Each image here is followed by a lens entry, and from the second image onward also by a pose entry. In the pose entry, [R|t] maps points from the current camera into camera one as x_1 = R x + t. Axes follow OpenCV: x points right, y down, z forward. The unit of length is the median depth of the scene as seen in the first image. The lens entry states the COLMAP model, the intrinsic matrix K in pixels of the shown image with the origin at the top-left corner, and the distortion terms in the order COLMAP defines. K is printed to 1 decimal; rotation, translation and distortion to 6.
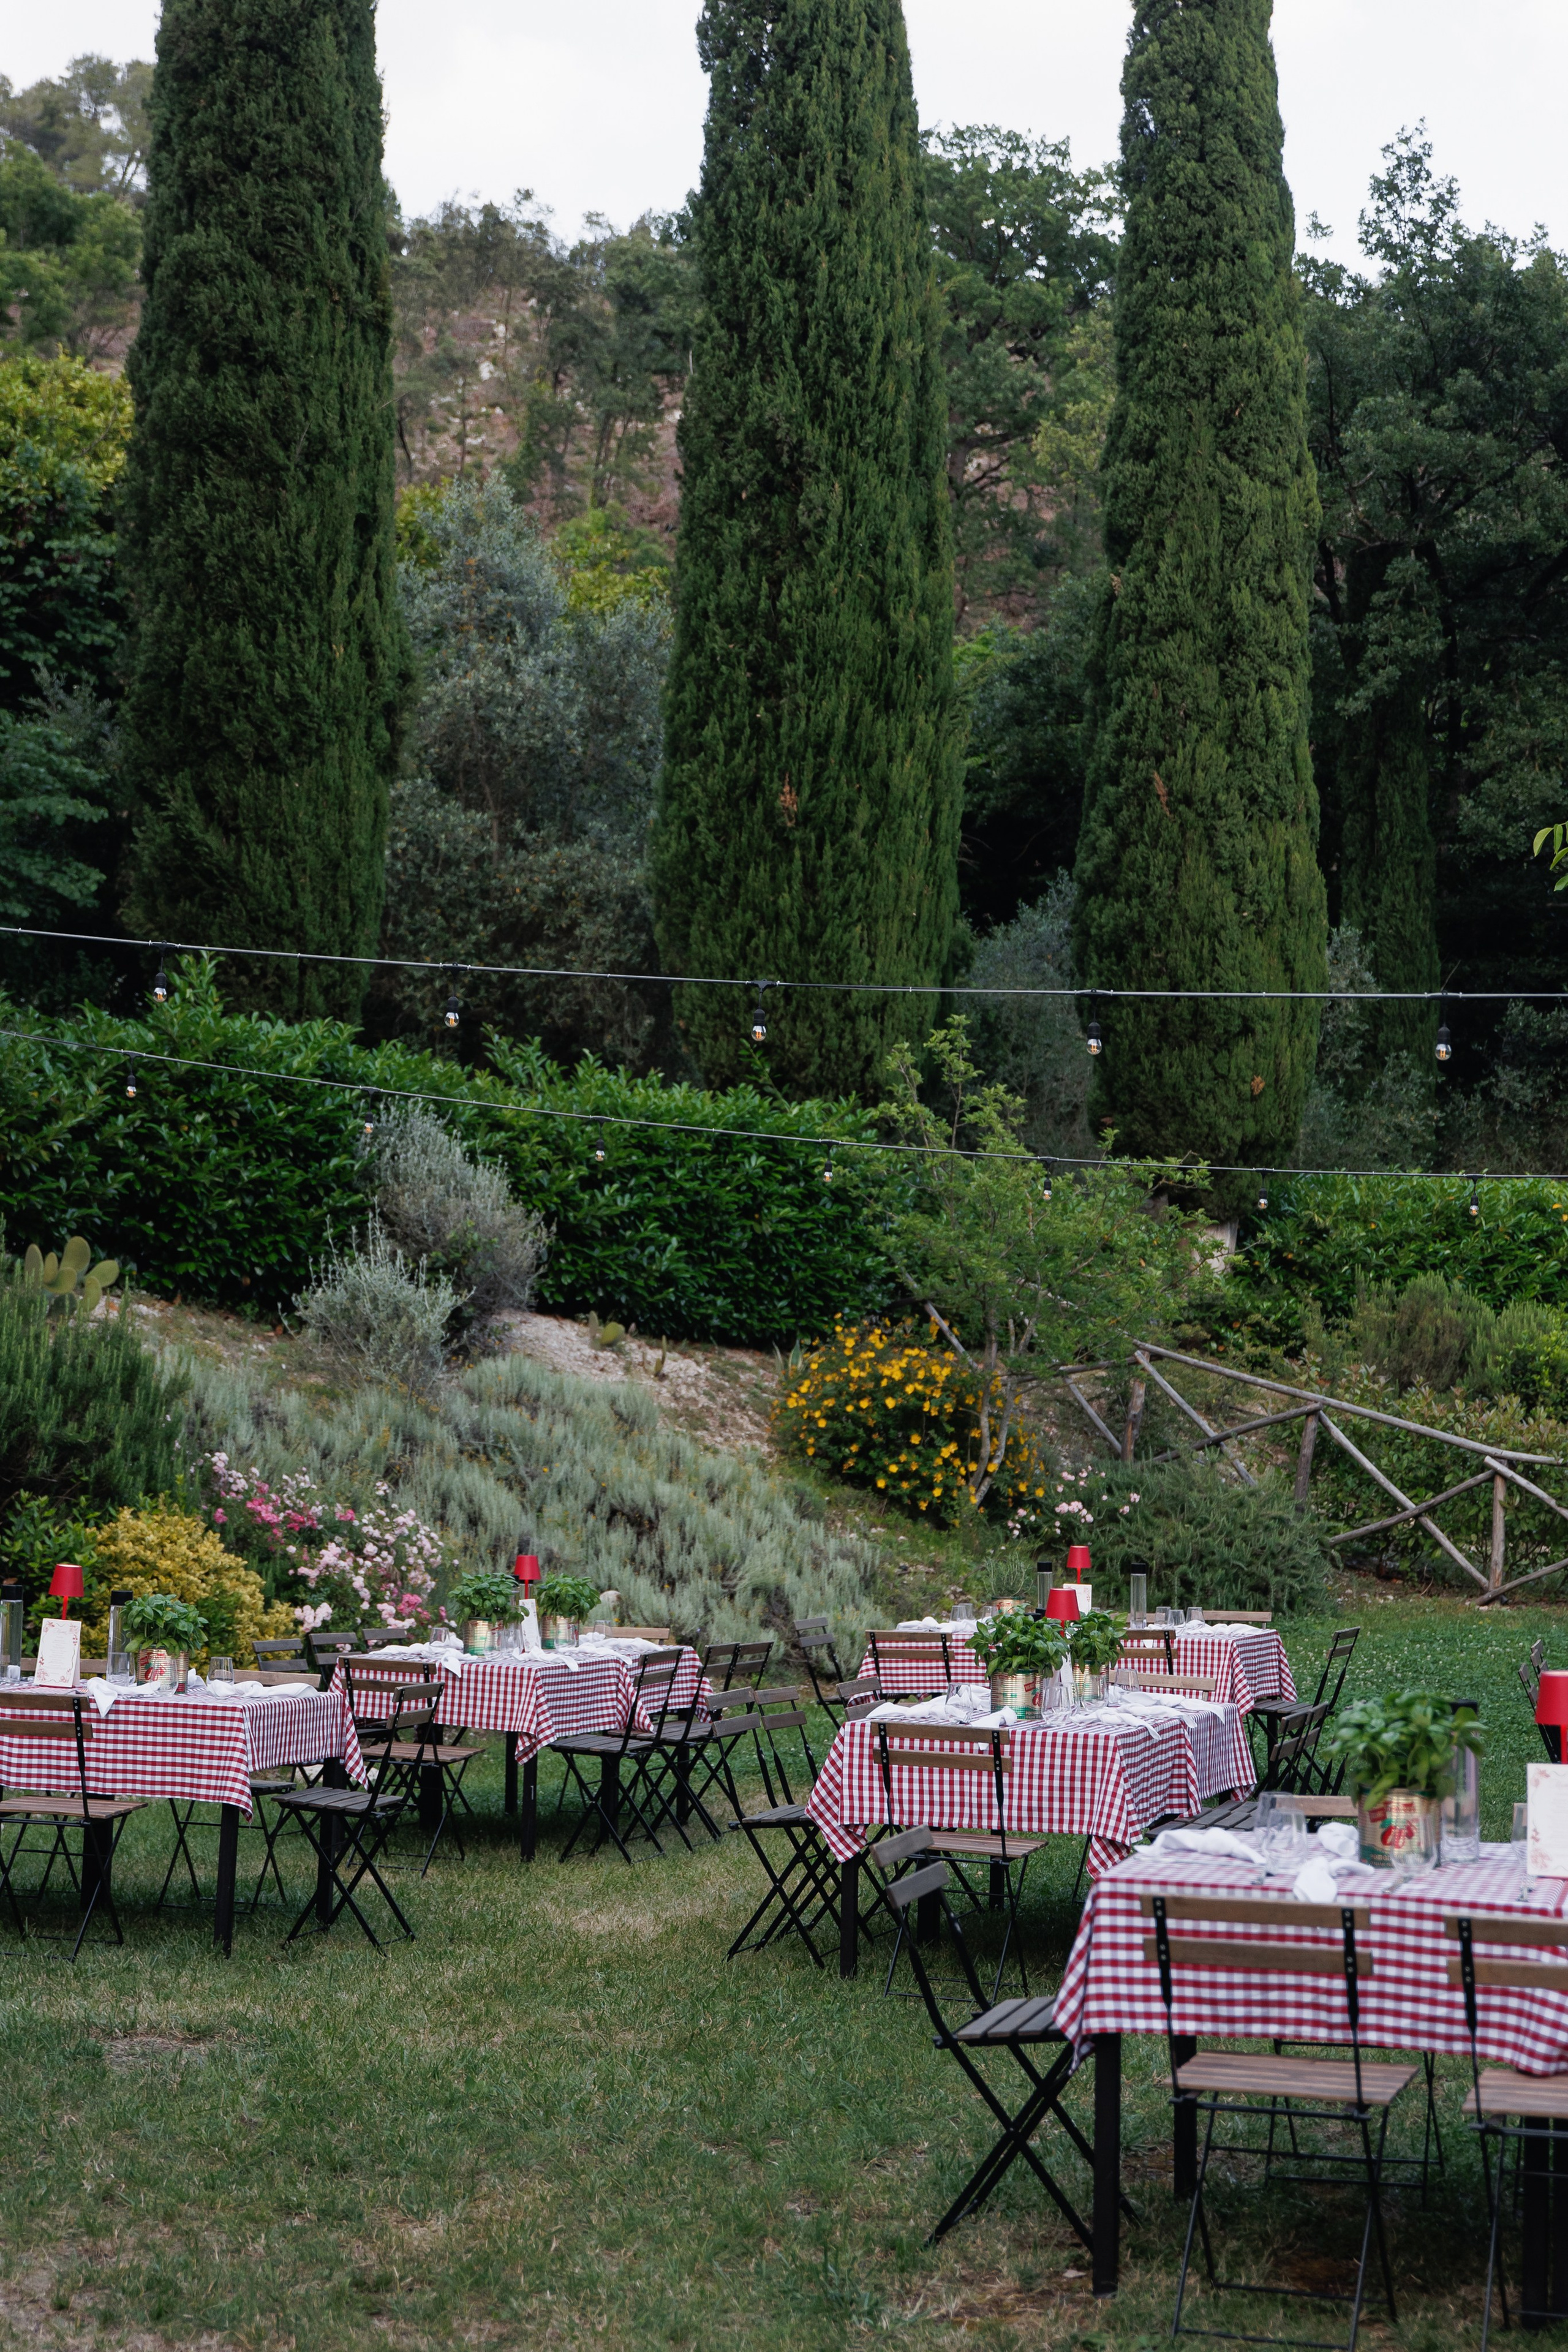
lens RADIAL K [[3321.5, 0, 778.7], [0, 3321.5, 1177.4], [0, 0, 1]] dist [0.001642, 0.000000]
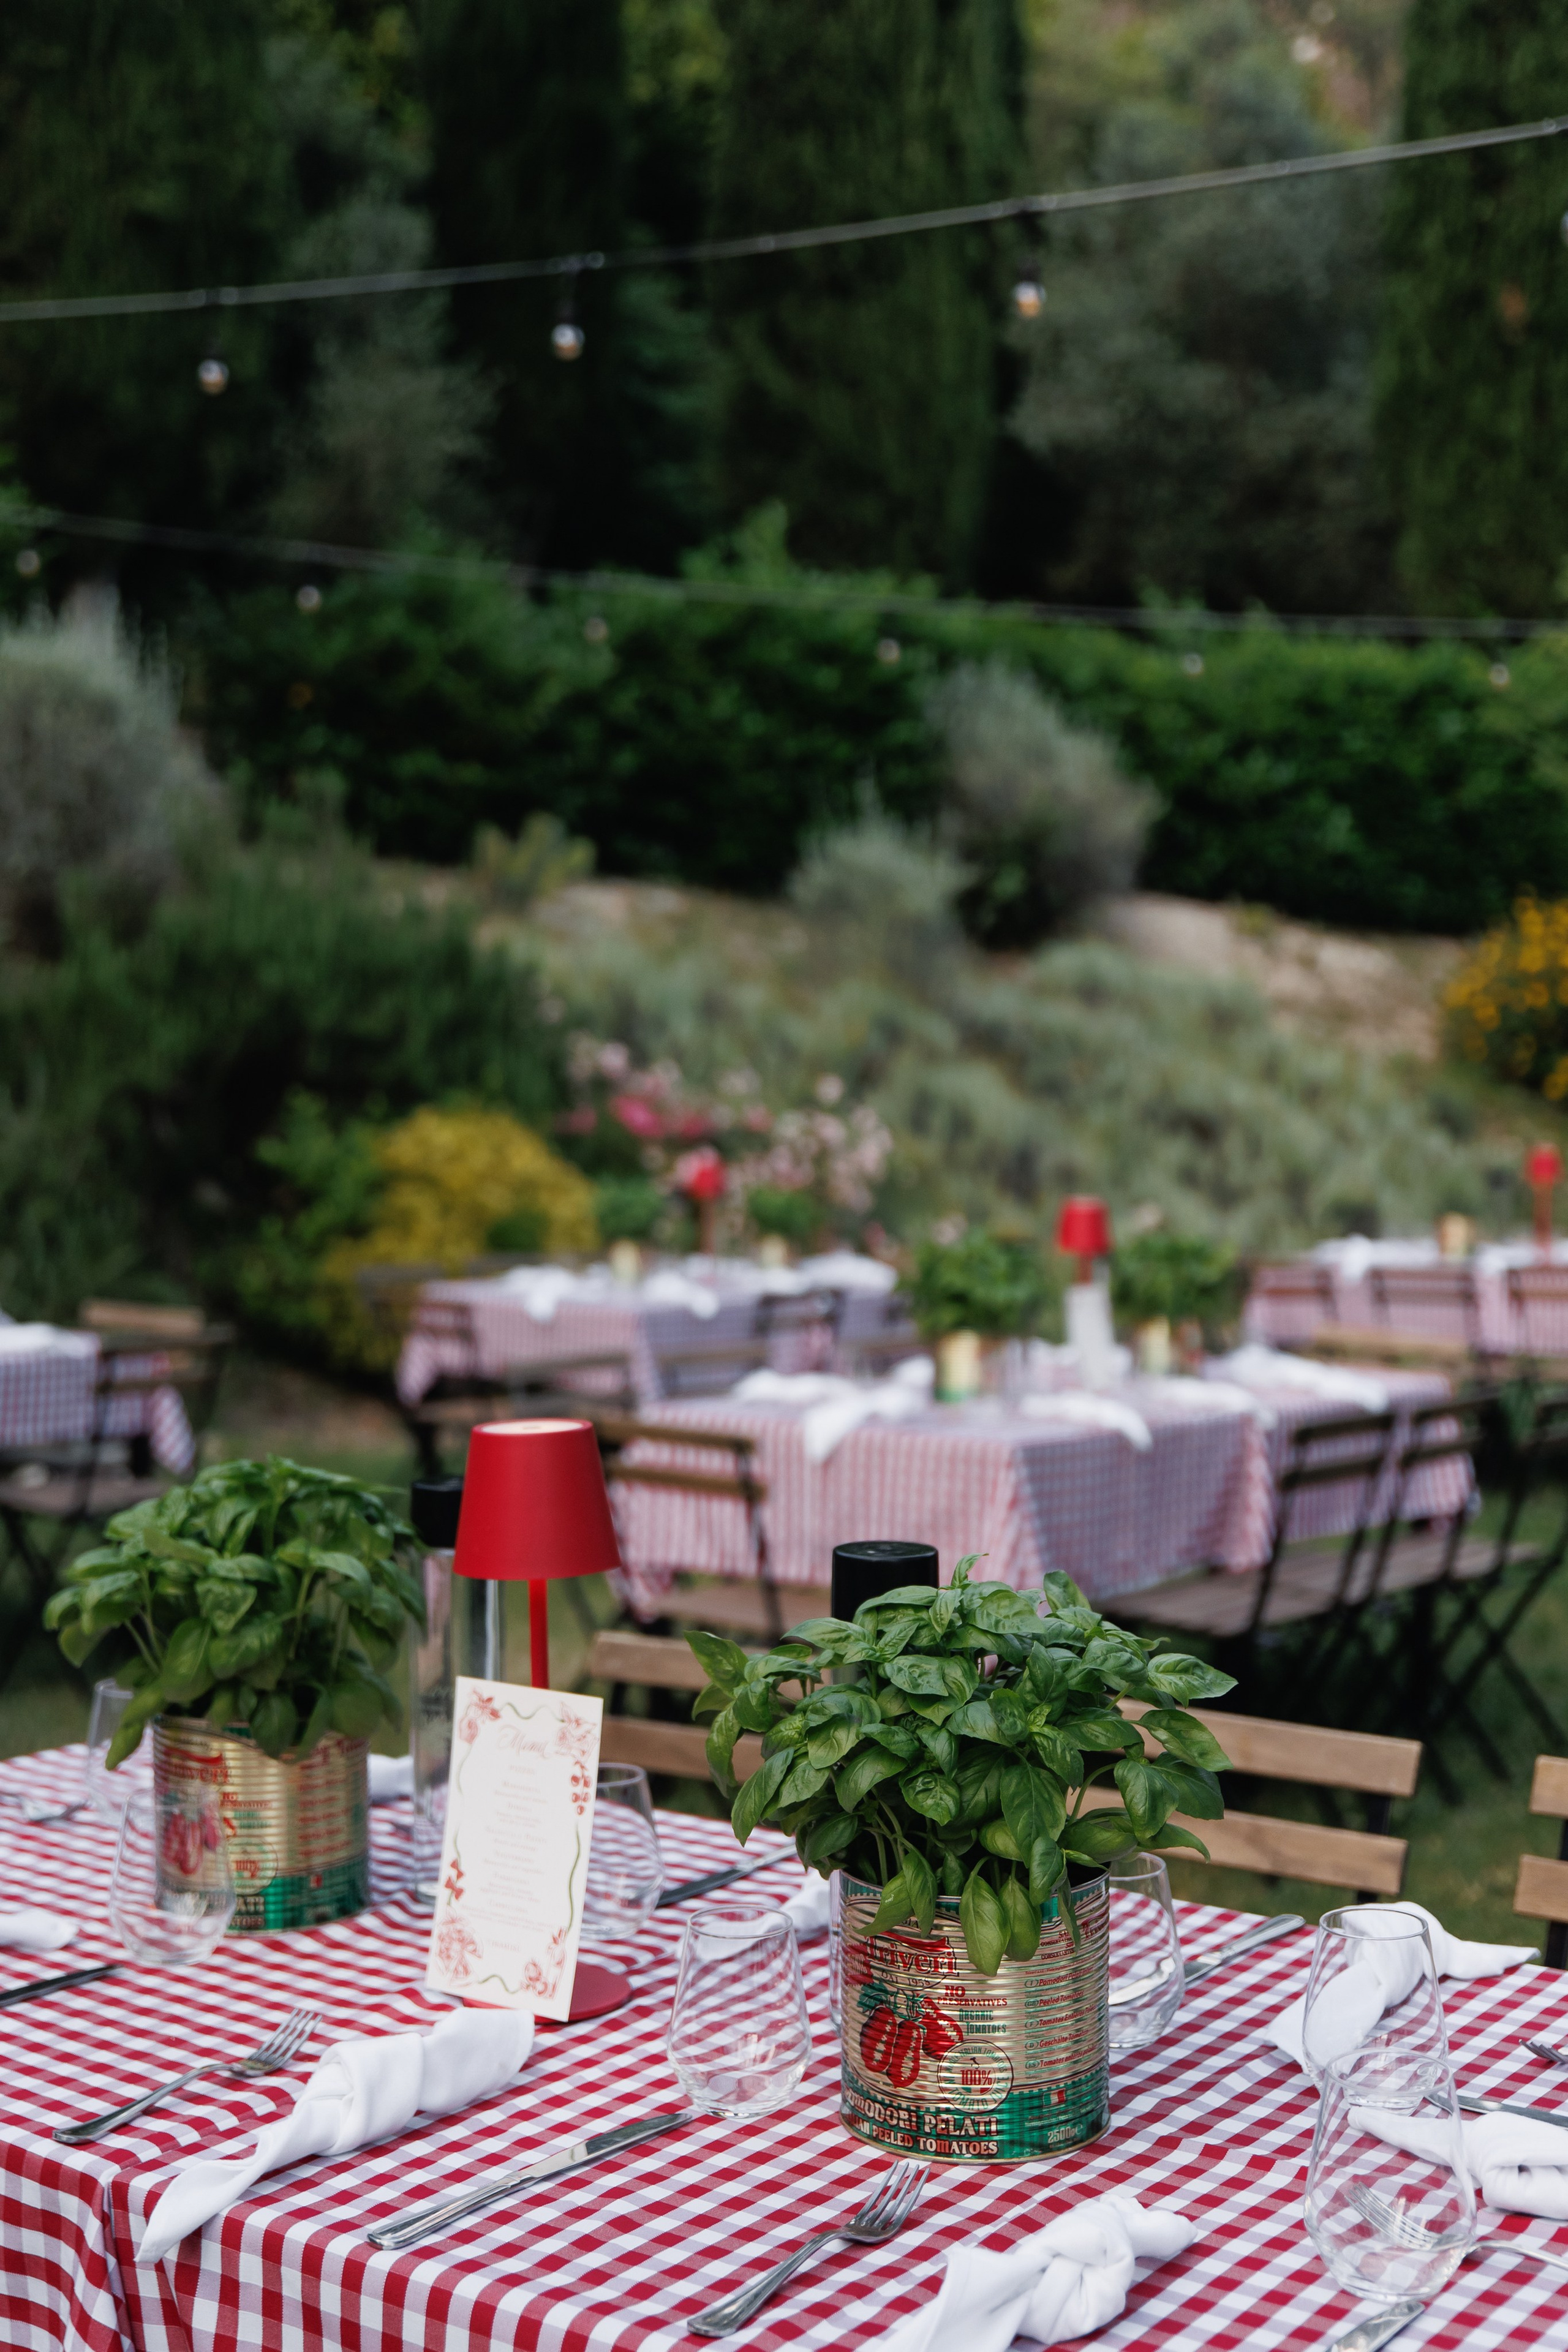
lens RADIAL K [[3136.9, 0, 780.2], [0, 3136.9, 1184.8], [0, 0, 1]] dist [-0.001721, 0.000000]
pose [[0.950421, -0.003756, -0.310942, 0.090971], [0.038840, 0.993531, 0.106716, 0.023274], [0.308530, -0.113502, 0.944419, 0.172071]]
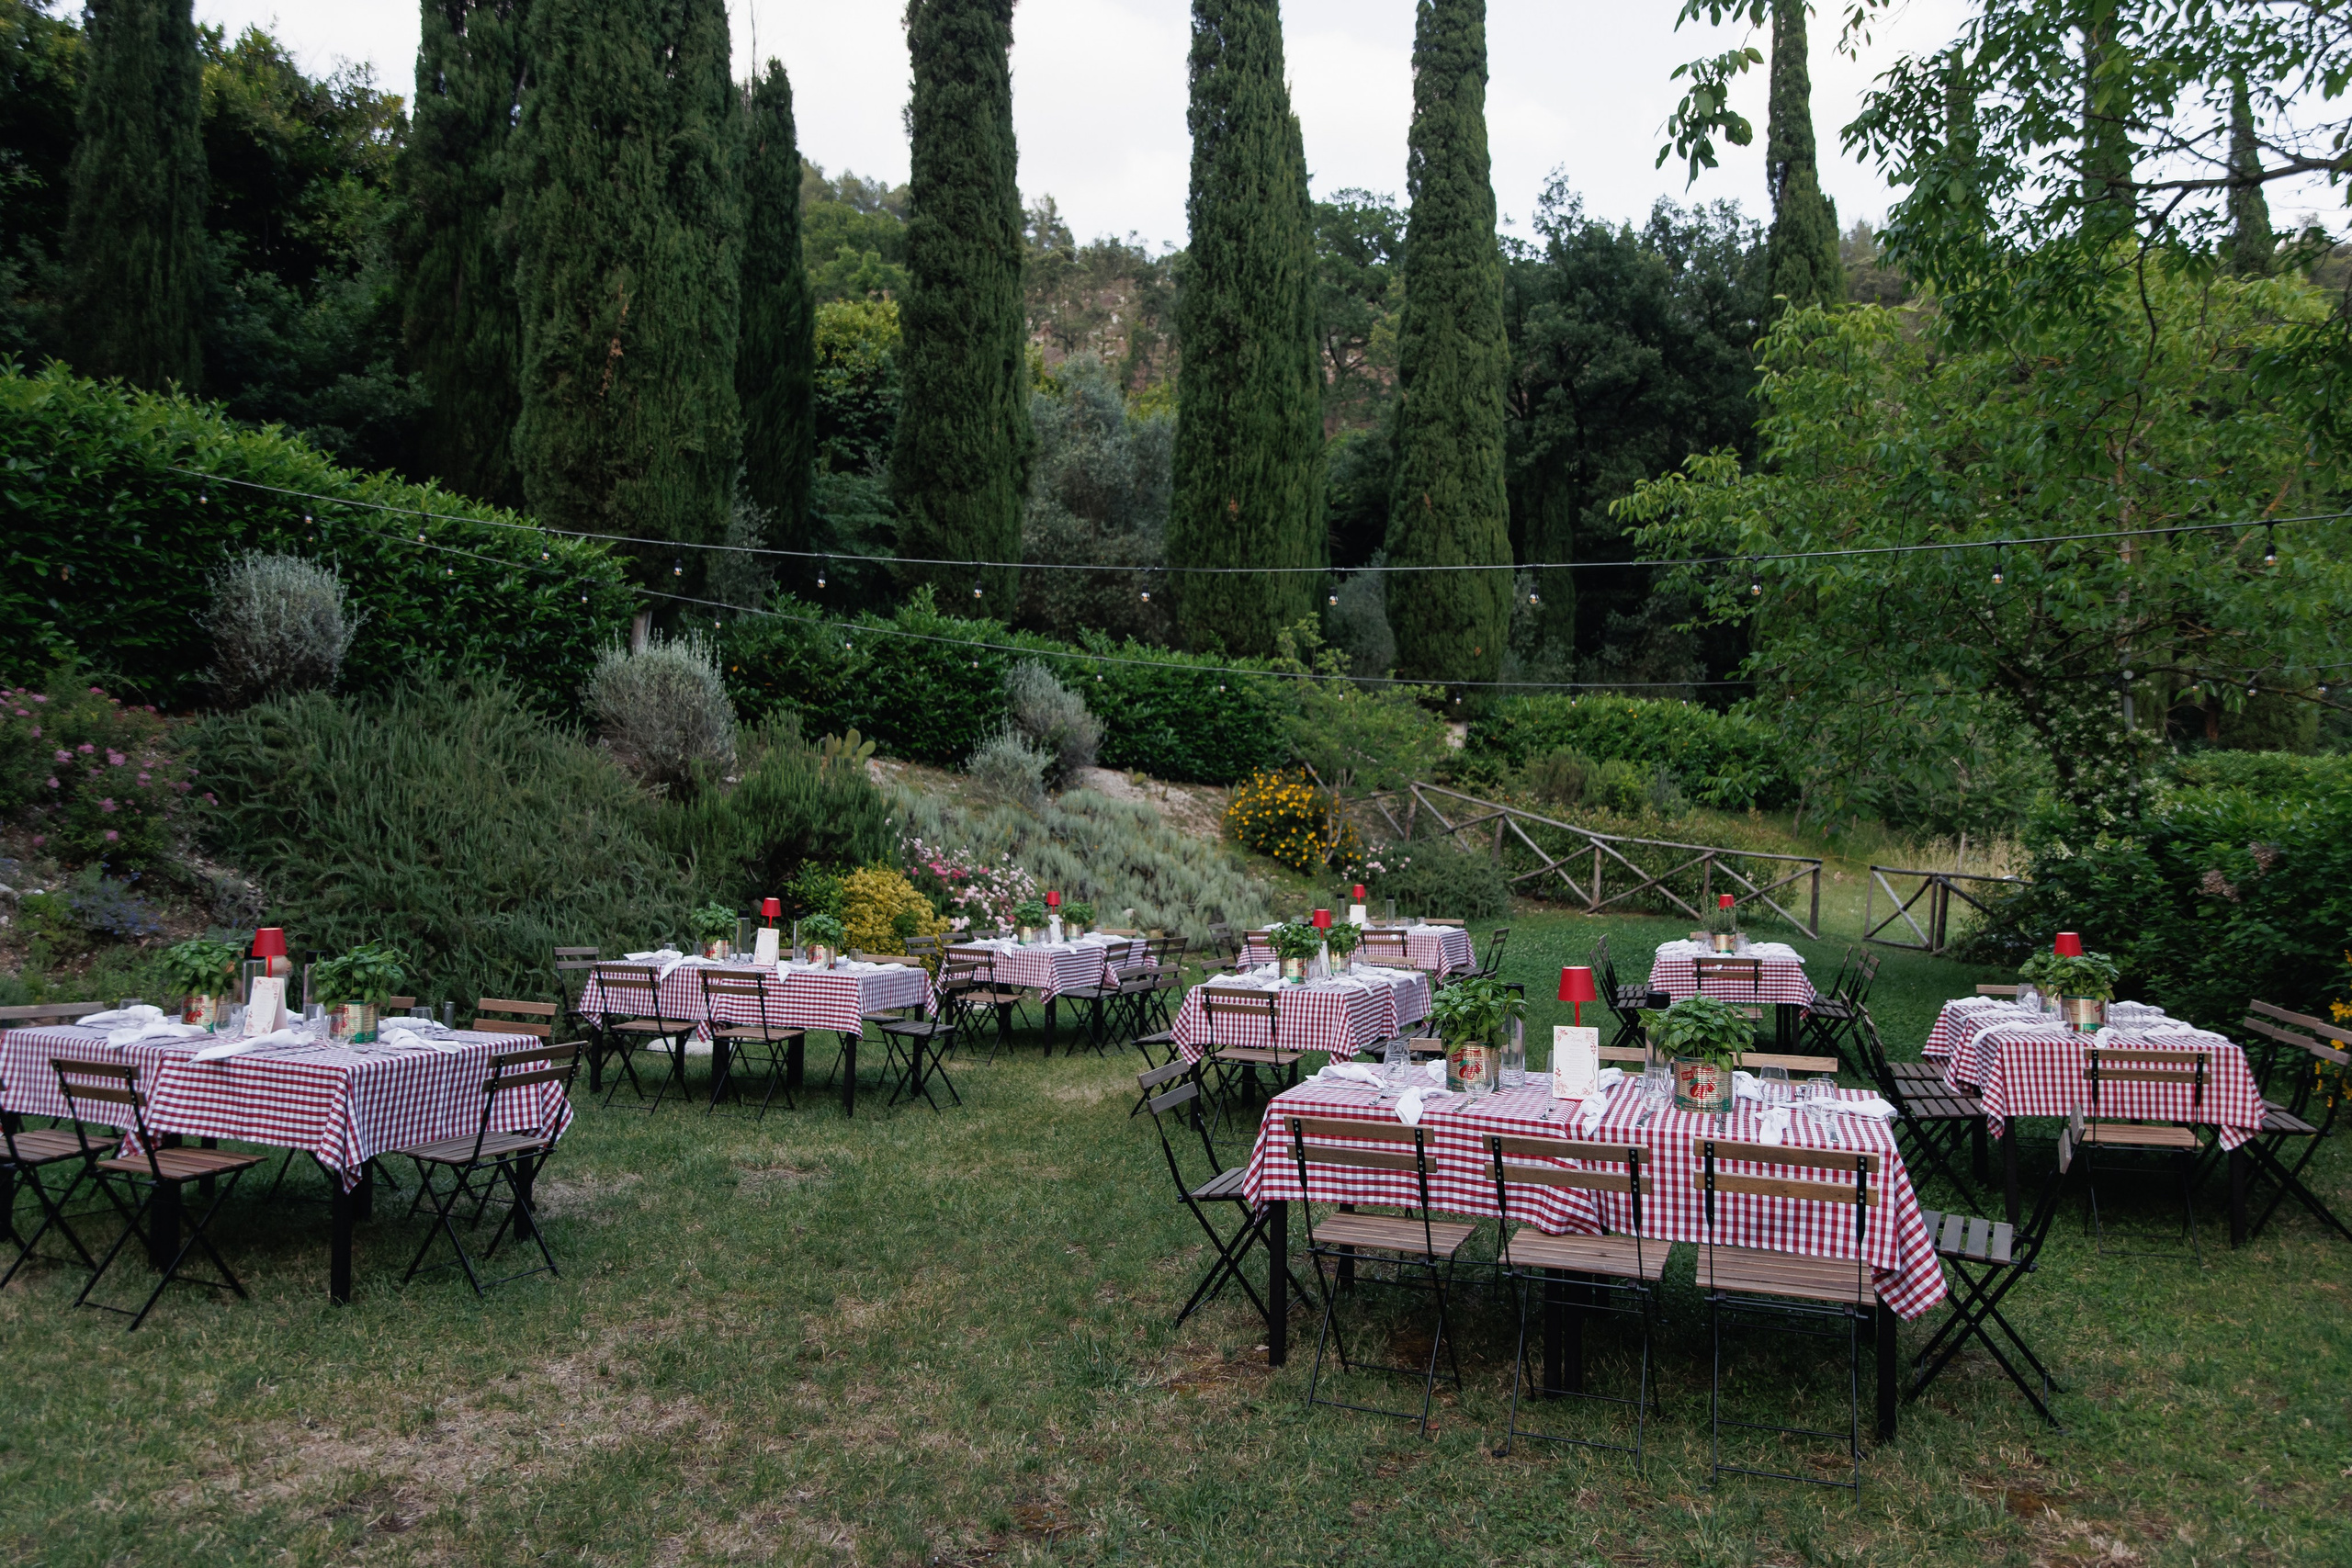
lens RADIAL K [[1591.3, 0, 1184.2], [0, 1591.3, 774.6], [0, 0, 1]] dist [0.003860, 0.000640]
pose [[0.998781, -0.008305, -0.048649, 0.022357], [0.010308, 0.999103, 0.041064, 0.006835], [0.048265, -0.041515, 0.997971, 0.063408]]
